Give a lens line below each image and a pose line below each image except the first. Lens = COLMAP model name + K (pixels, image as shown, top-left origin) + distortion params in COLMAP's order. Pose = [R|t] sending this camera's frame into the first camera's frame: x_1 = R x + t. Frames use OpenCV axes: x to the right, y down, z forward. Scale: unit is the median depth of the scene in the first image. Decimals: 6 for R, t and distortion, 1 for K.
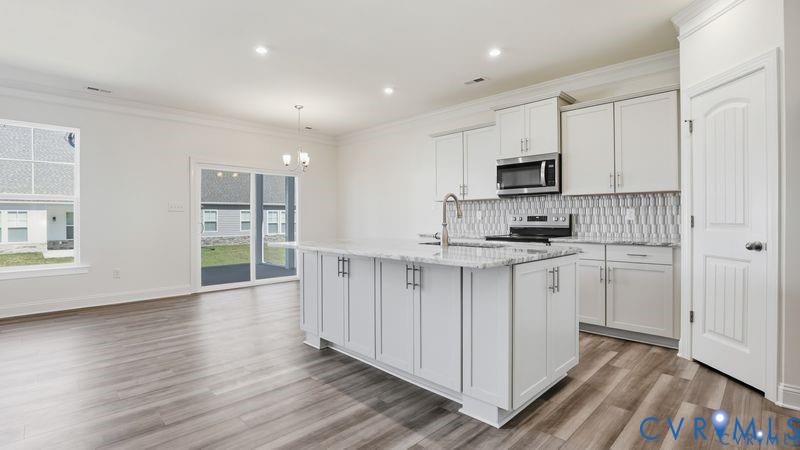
lens RADIAL K [[383.5, 0, 403.9], [0, 383.5, 222.3], [0, 0, 1]] dist [-0.029874, 0.003032]
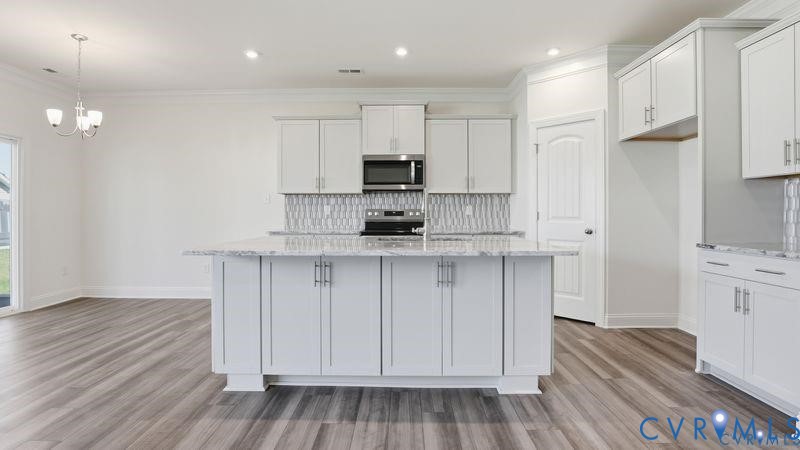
lens RADIAL K [[383.5, 0, 401.7], [0, 383.5, 220.6], [0, 0, 1]] dist [-0.029874, 0.003032]
pose [[0.716304, -0.009903, 0.697718, -0.509454], [0.004064, 0.999942, 0.010021, -0.000570], [-0.697776, -0.004342, 0.716302, 0.276728]]
